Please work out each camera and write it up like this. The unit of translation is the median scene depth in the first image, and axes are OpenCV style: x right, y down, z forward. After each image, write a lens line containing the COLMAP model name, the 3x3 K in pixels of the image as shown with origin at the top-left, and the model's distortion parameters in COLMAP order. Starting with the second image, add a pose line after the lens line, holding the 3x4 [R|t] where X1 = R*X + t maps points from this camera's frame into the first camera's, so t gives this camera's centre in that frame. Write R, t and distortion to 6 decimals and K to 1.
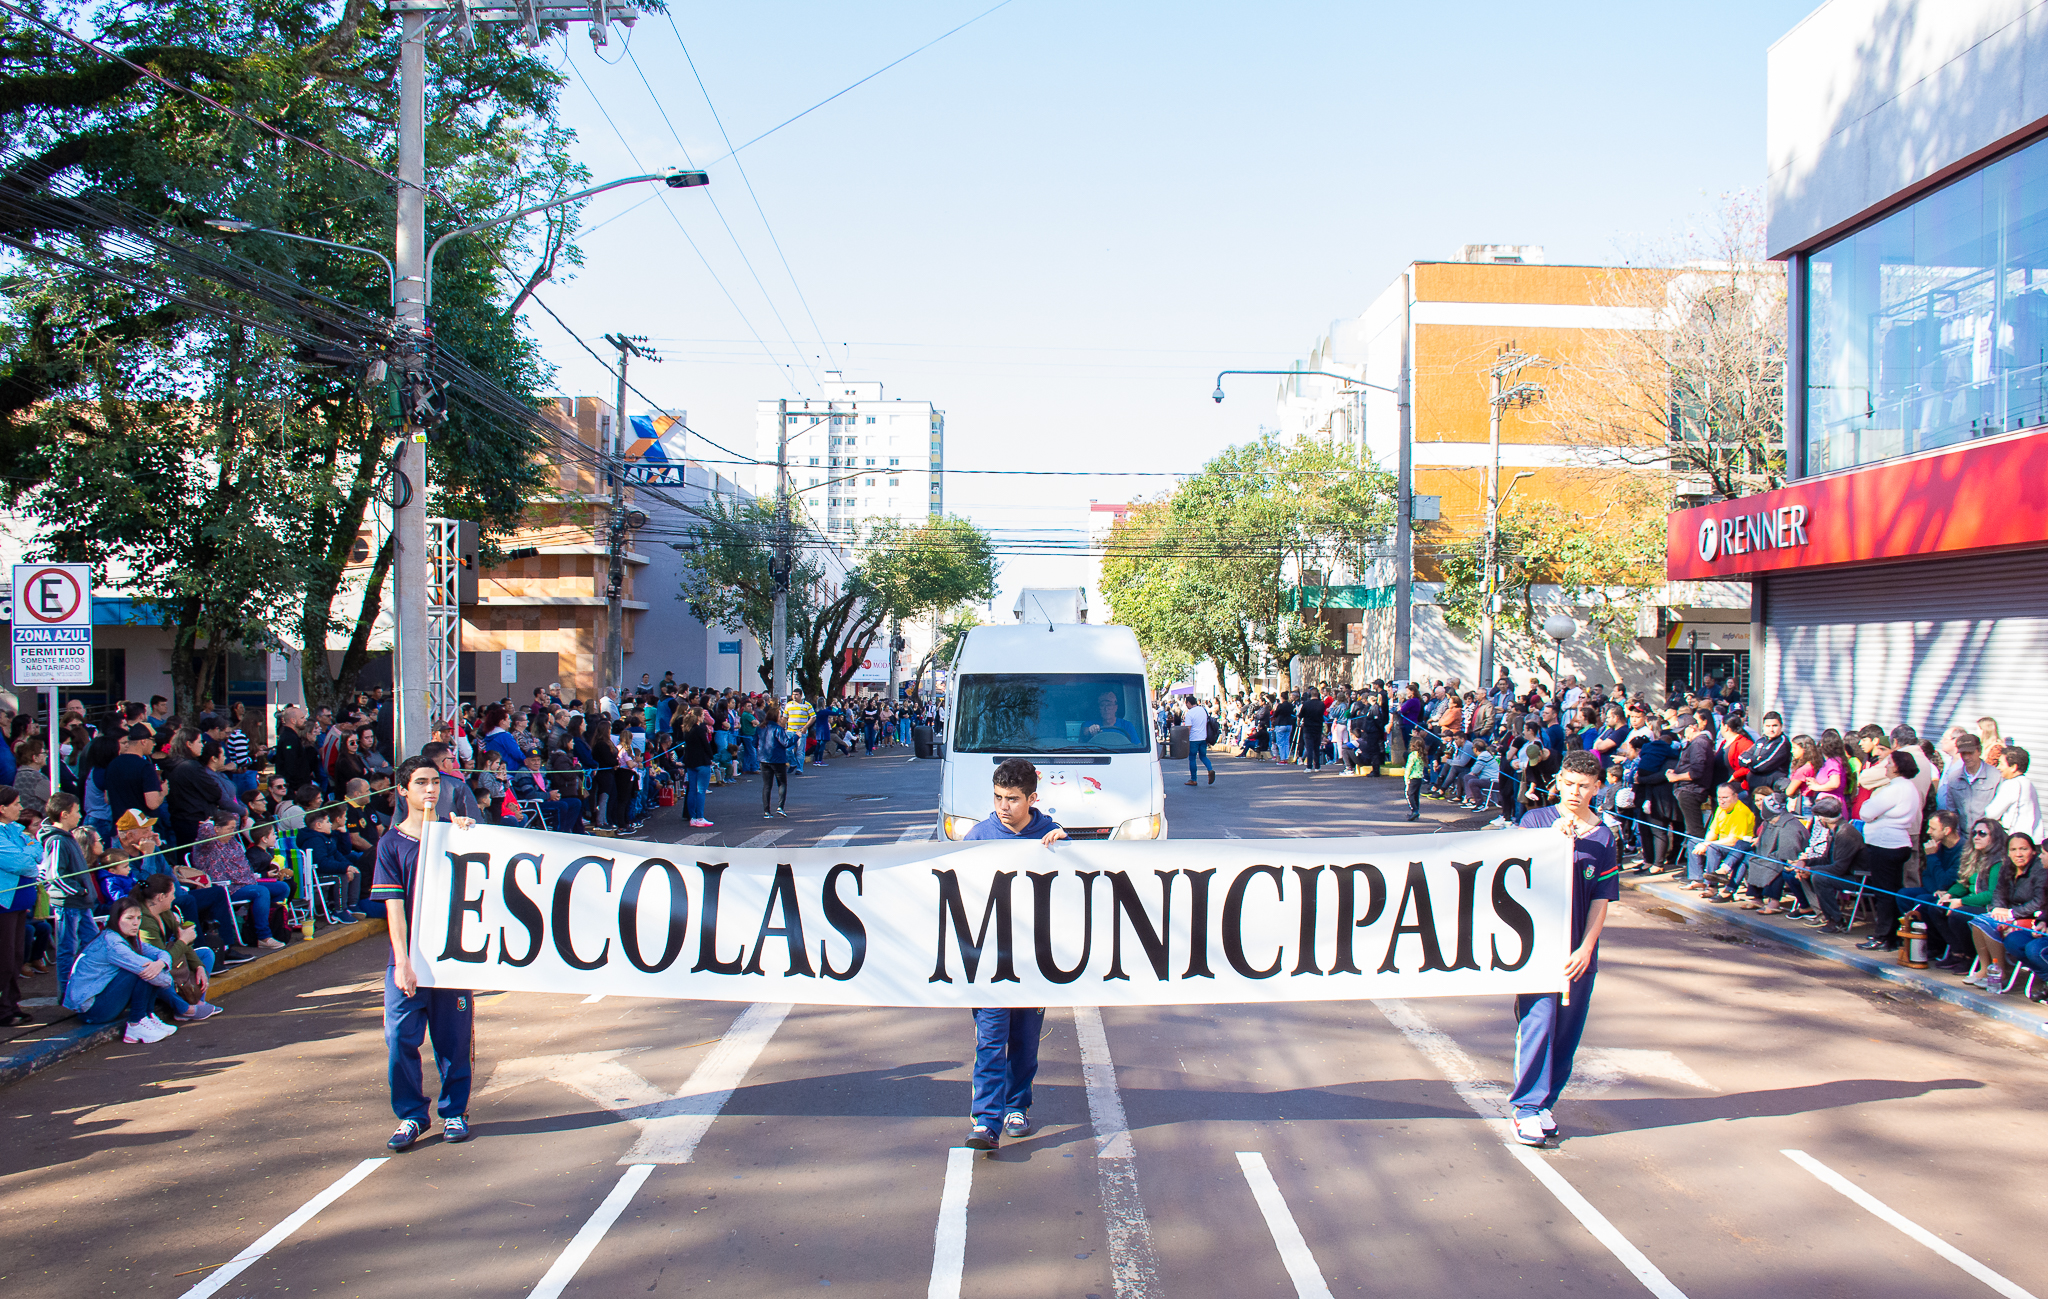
lens RADIAL K [[2000.8, 0, 1024.0], [0, 2000.8, 649.5], [0, 0, 1]] dist [-0.000118, 0.000160]
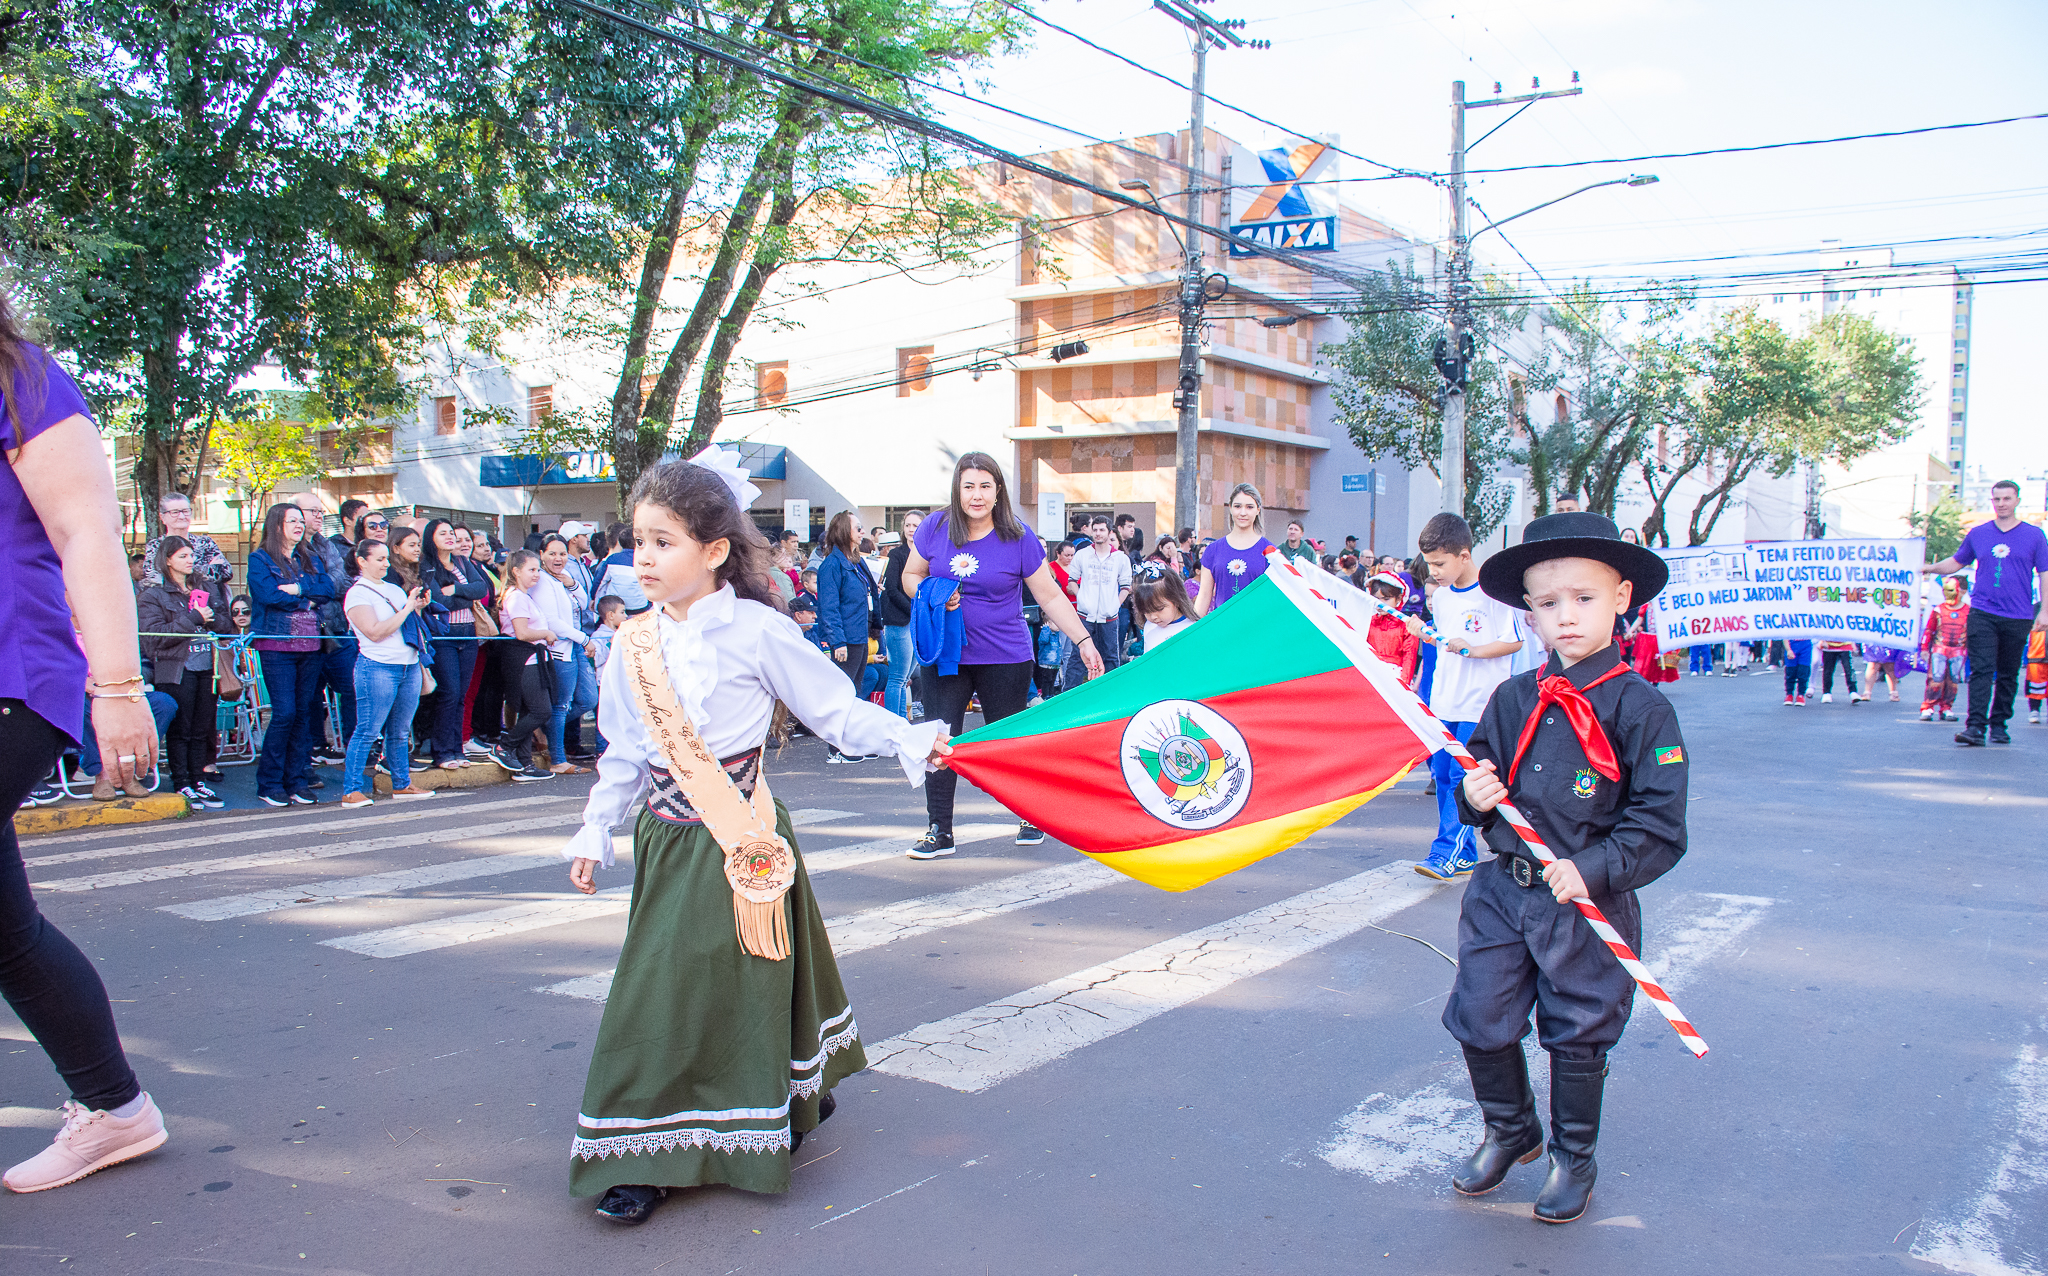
lens RADIAL K [[1756.3, 0, 1024.0], [0, 1756.3, 638.0], [0, 0, 1]] dist [-0.045050, 0.002955]
pose [[0.836672, 0.022699, -0.547234, 0.063582], [-0.008203, 0.999548, 0.028919, 0.031017], [0.547644, -0.019707, 0.836480, 0.458735]]
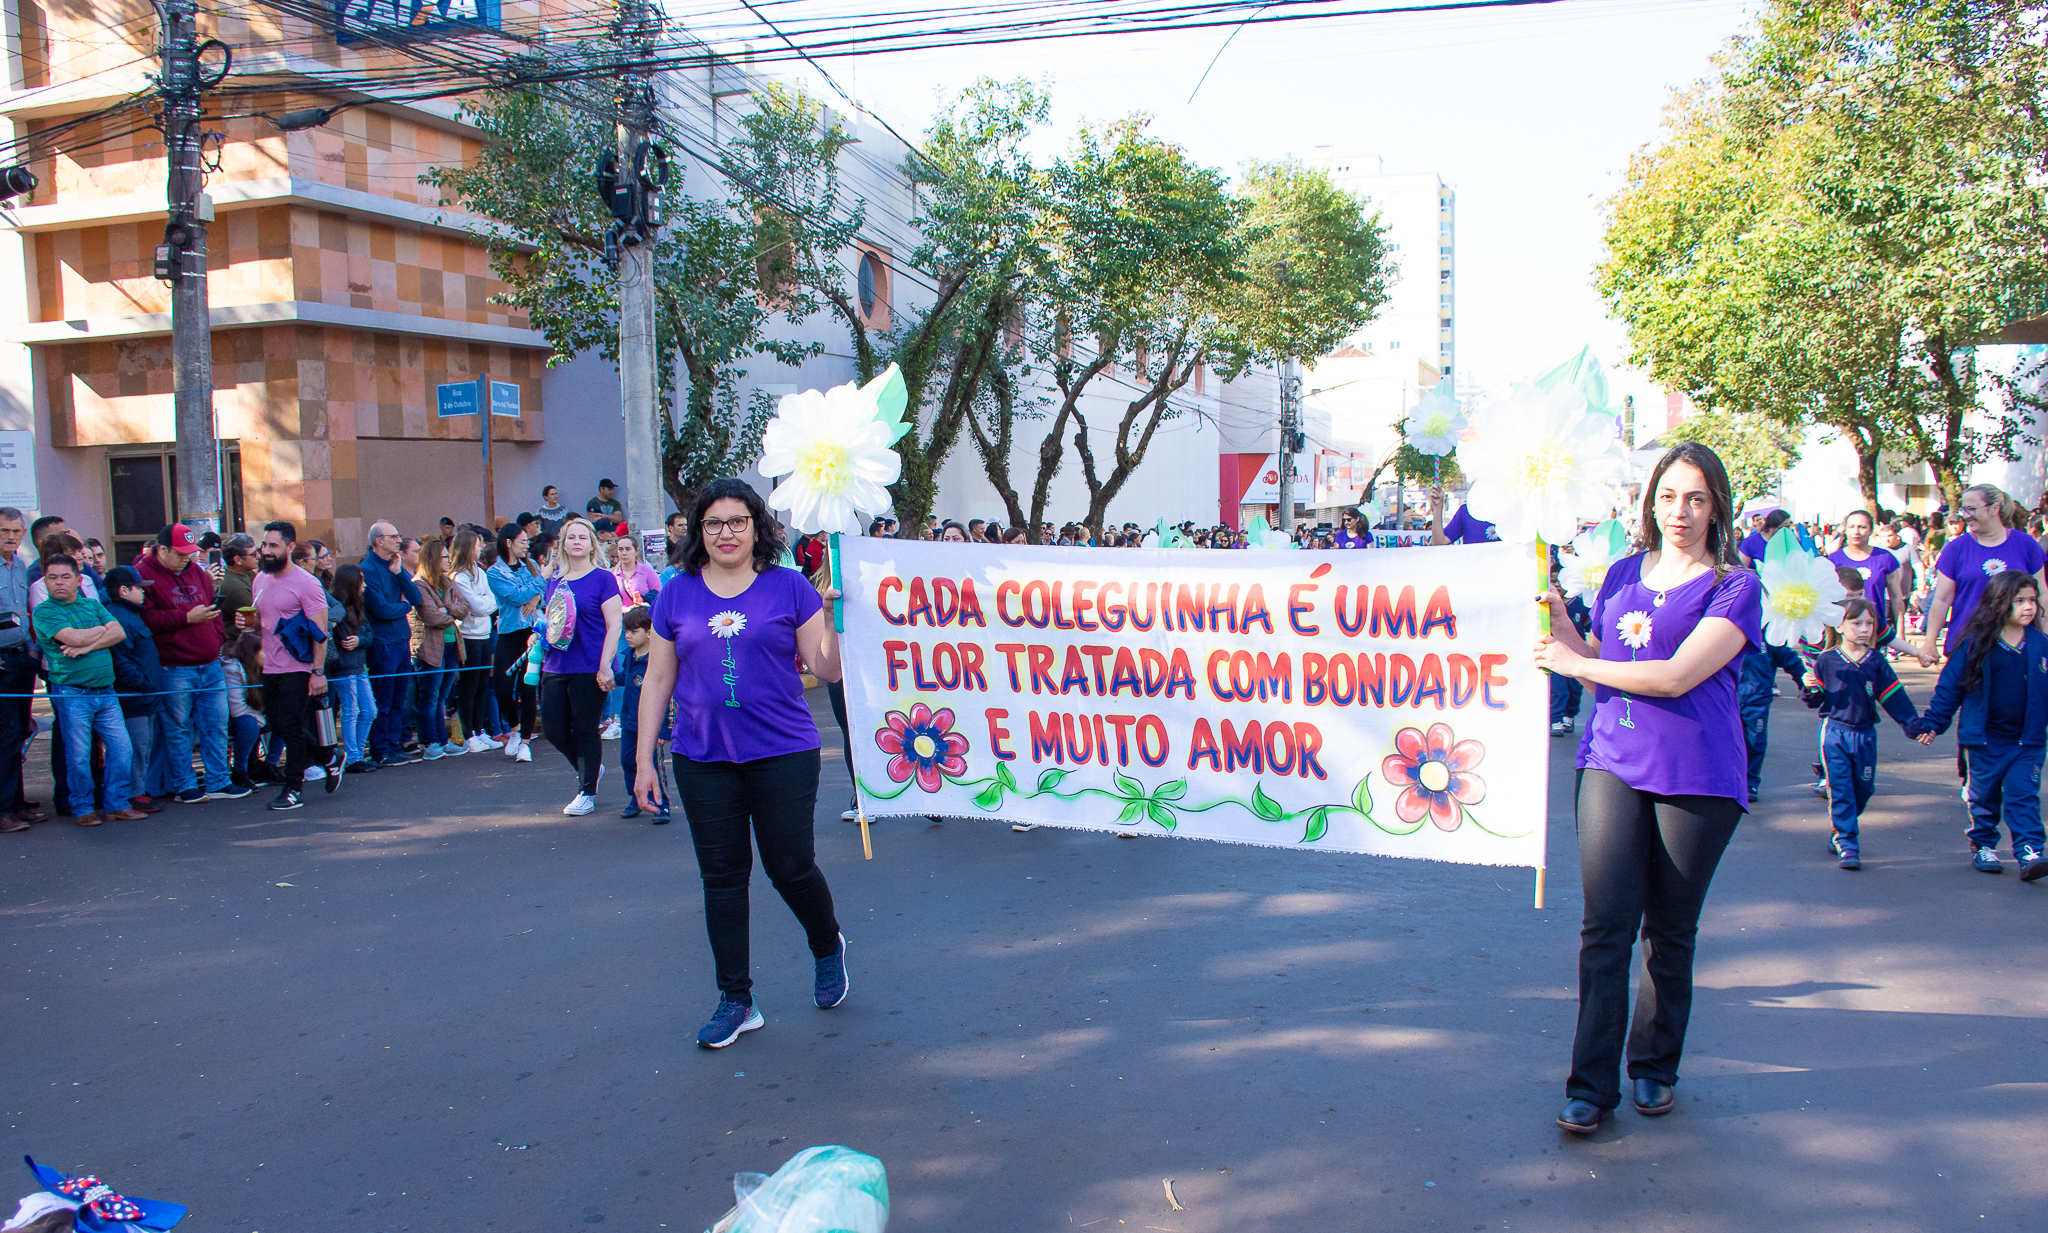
lens RADIAL K [[1620.5, 0, 1024.0], [0, 1620.5, 616.5], [0, 0, 1]] dist [-0.206876, 0.247099]
pose [[0.939207, 0.003828, -0.343329, 0.045173], [0.023451, 0.996887, 0.075269, 0.018225], [0.342549, -0.078744, 0.936194, 0.729795]]
